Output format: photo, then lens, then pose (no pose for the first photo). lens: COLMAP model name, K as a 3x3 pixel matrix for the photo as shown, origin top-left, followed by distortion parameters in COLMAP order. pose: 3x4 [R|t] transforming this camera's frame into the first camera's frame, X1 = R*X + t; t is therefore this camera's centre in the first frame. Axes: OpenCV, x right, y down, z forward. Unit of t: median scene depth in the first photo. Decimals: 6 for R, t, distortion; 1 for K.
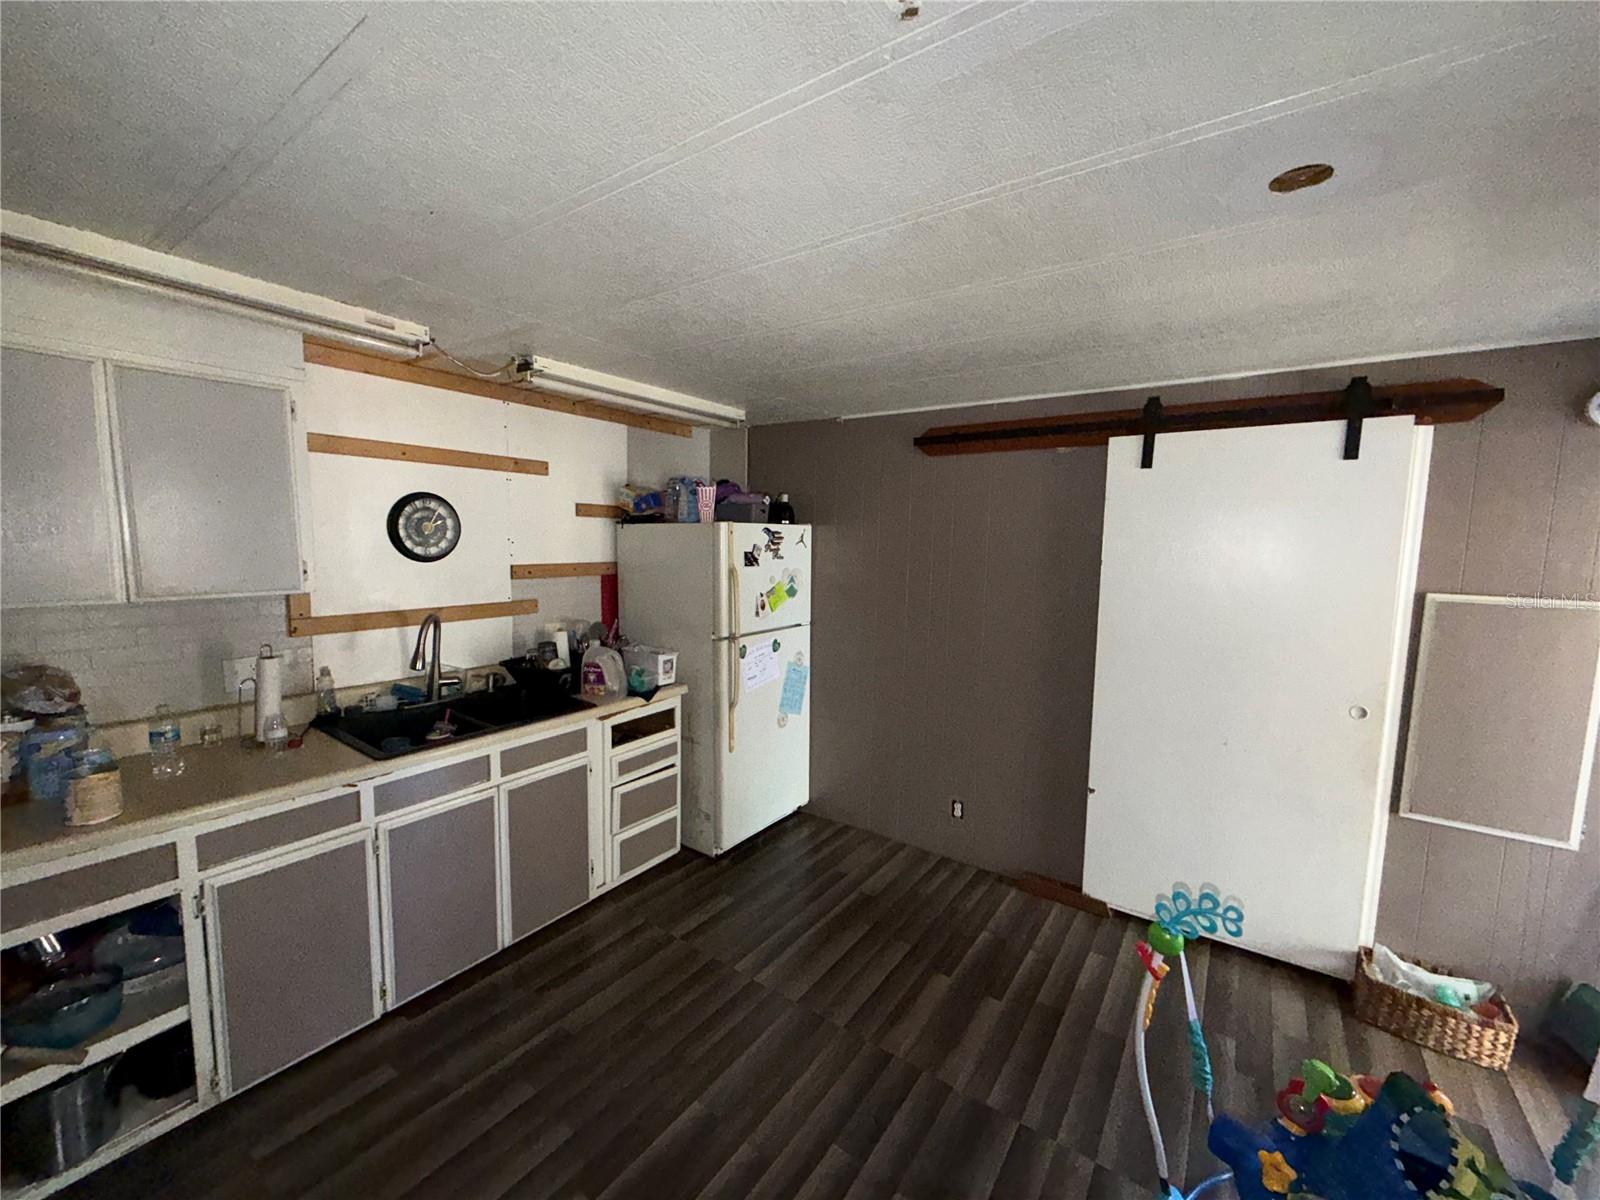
lens RADIAL K [[632.9, 0, 799.4], [0, 632.9, 599.9], [0, 0, 1]] dist [0.000118, -0.000029]
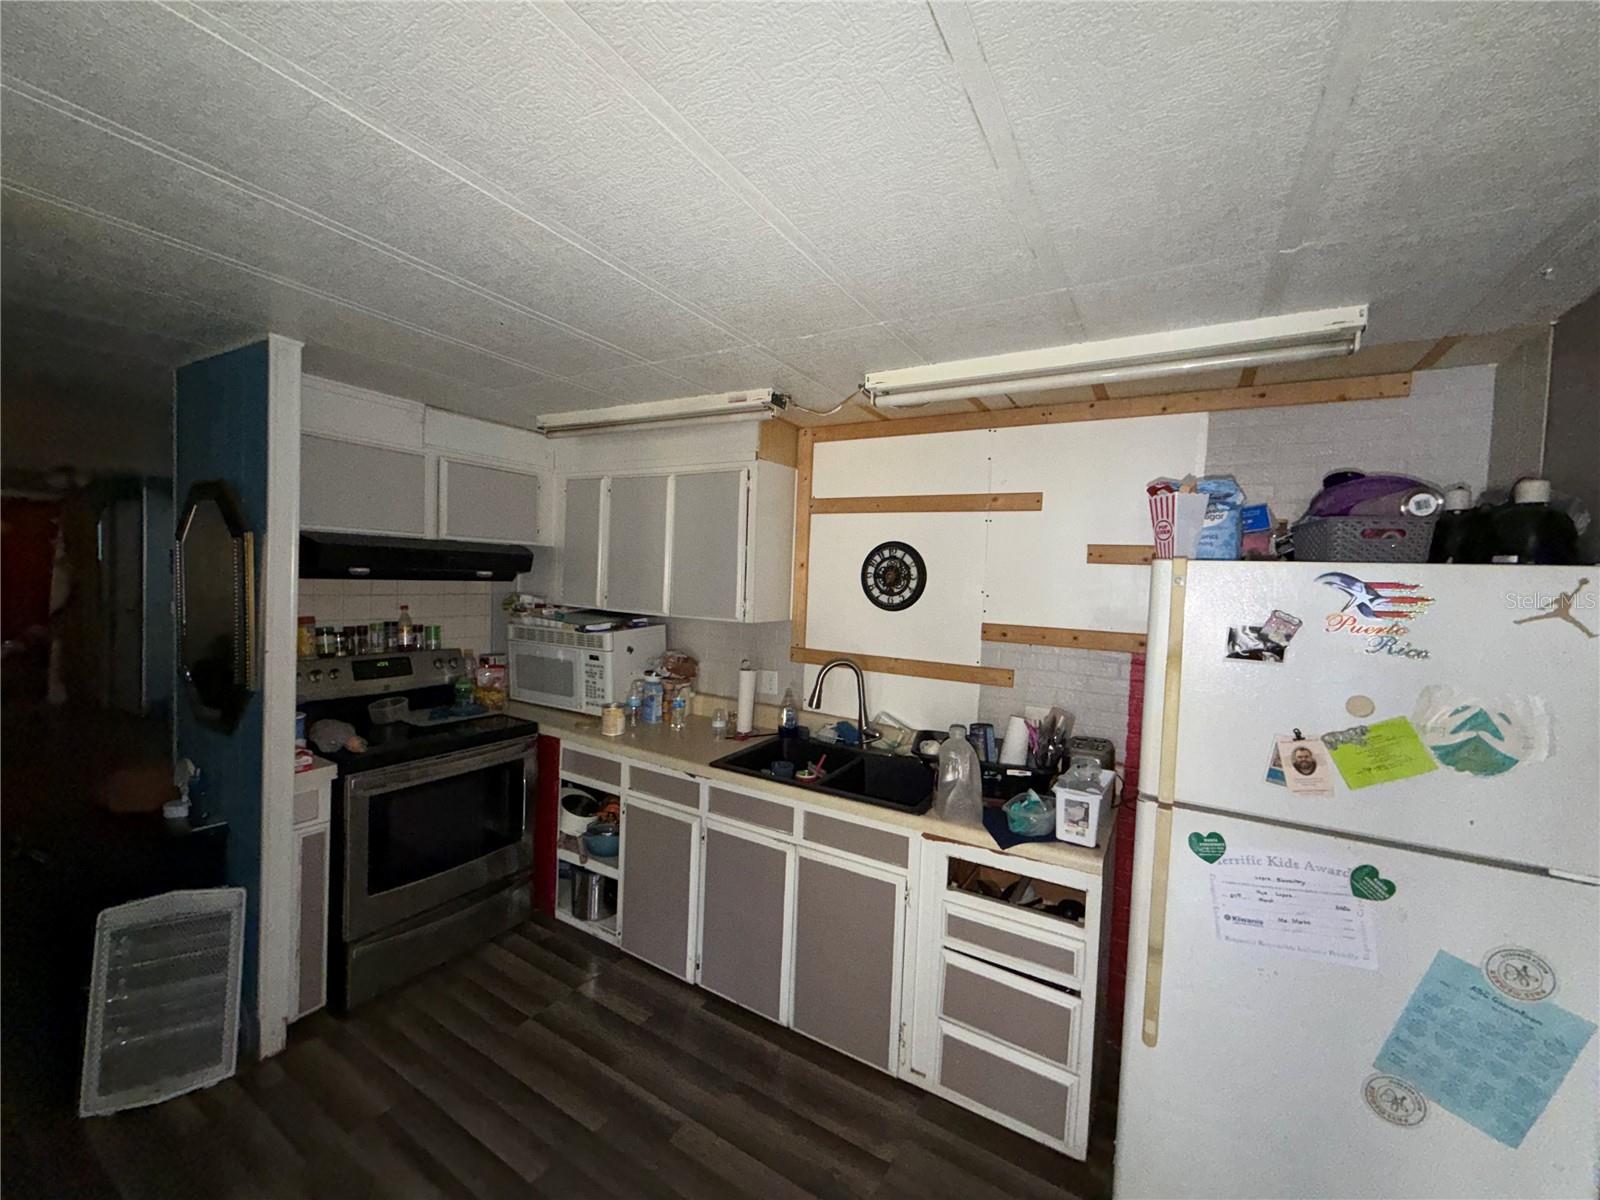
lens RADIAL K [[632.9, 0, 798.6], [0, 632.9, 601.9], [0, 0, 1]] dist [0.000118, -0.000029]
pose [[0.073443, 0.019587, -0.997107, 0.367976], [-0.142280, 0.989786, 0.008963, -0.057904], [0.987098, 0.141210, 0.075480, 0.726956]]
